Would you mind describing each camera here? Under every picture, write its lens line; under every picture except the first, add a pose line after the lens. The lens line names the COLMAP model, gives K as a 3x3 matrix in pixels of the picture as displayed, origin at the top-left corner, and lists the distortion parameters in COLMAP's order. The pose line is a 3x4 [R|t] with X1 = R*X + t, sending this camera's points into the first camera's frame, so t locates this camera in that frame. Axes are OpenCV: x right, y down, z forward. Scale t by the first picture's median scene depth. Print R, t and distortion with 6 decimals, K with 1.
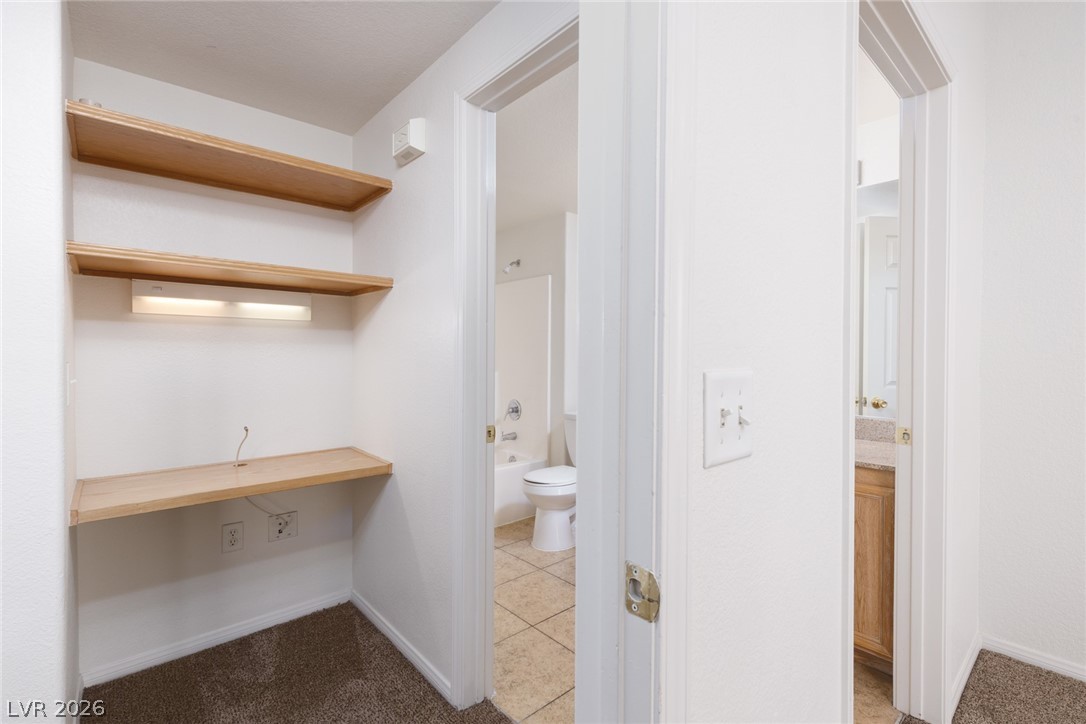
lens RADIAL K [[483.5, 0, 540.7], [0, 483.5, 359.0], [0, 0, 1]] dist [0.001679, -0.000746]
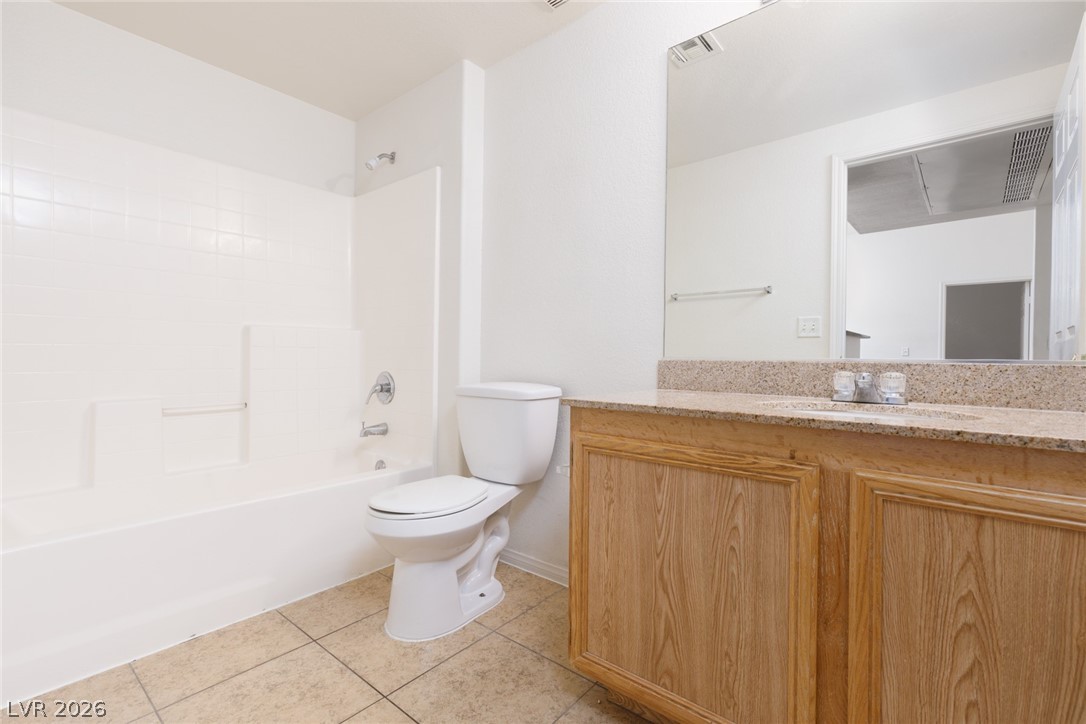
lens RADIAL K [[483.5, 0, 544.3], [0, 483.5, 360.5], [0, 0, 1]] dist [0.001679, -0.000746]
pose [[0.988136, 0.005205, 0.153493, 0.059365], [-0.005788, 0.999978, 0.003353, 0.071551], [-0.153472, -0.004202, 0.988144, 0.367485]]
